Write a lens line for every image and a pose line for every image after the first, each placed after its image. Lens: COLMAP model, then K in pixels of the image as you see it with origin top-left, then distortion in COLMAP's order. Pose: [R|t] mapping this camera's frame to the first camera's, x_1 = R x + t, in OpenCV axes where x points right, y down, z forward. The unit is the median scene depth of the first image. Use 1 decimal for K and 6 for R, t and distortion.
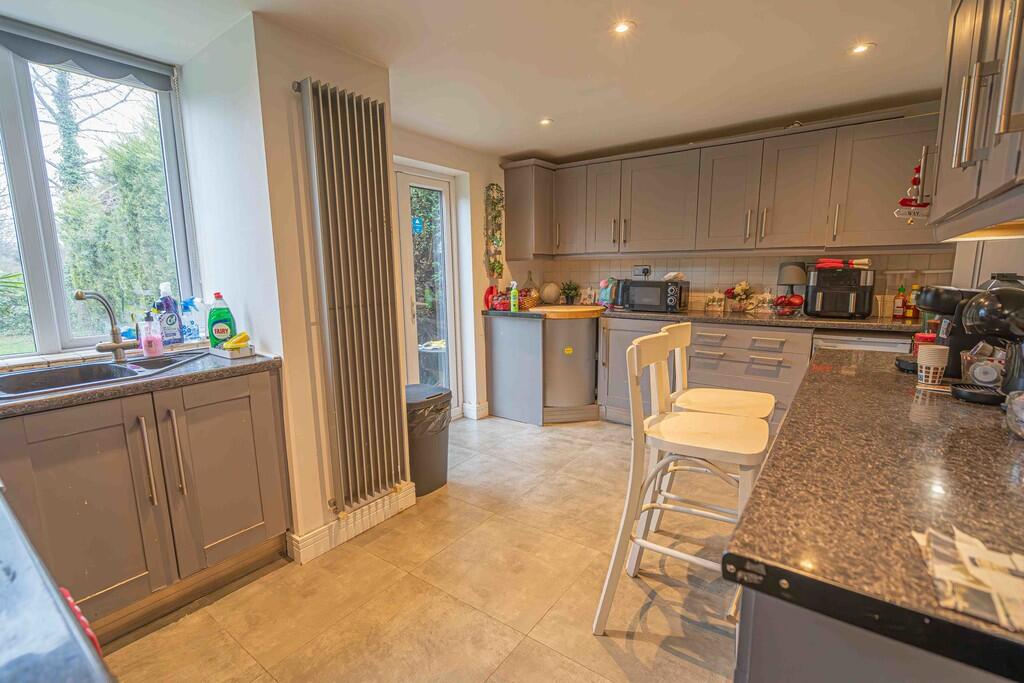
lens RADIAL K [[462.0, 0, 512.0], [0, 462.0, 342.8], [0, 0, 1]] dist [0.000371, 0.000094]
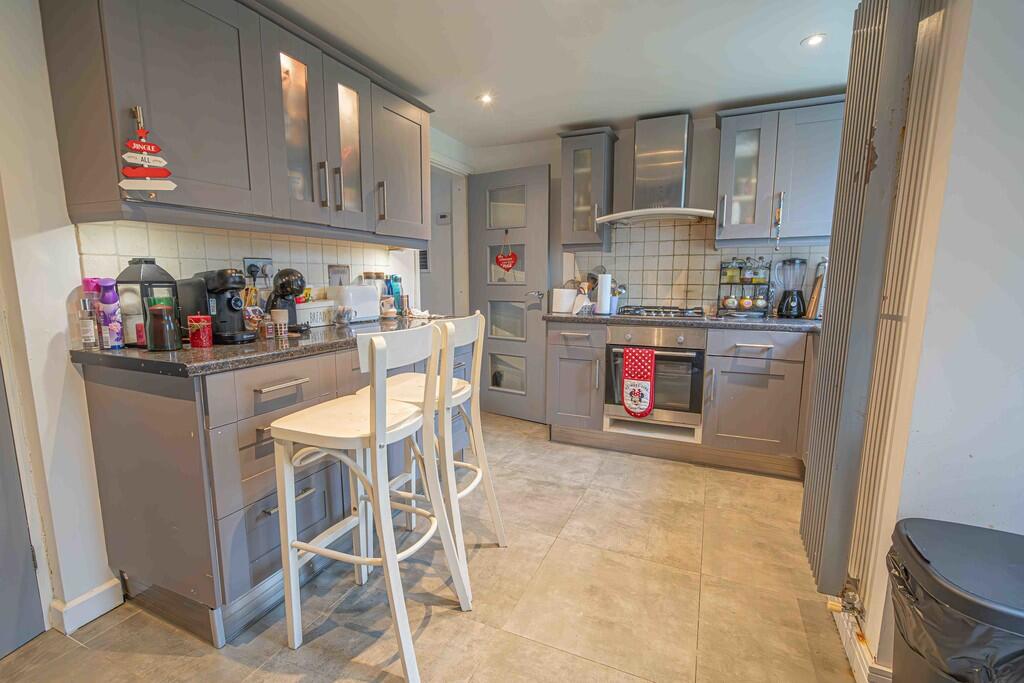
lens RADIAL K [[462.0, 0, 511.2], [0, 462.0, 343.7], [0, 0, 1]] dist [0.000371, 0.000094]
pose [[-0.976155, 0.042902, -0.212792, 0.384724], [-0.022954, 0.954379, 0.297716, -0.252161], [0.215857, 0.295501, -0.930637, 1.899207]]
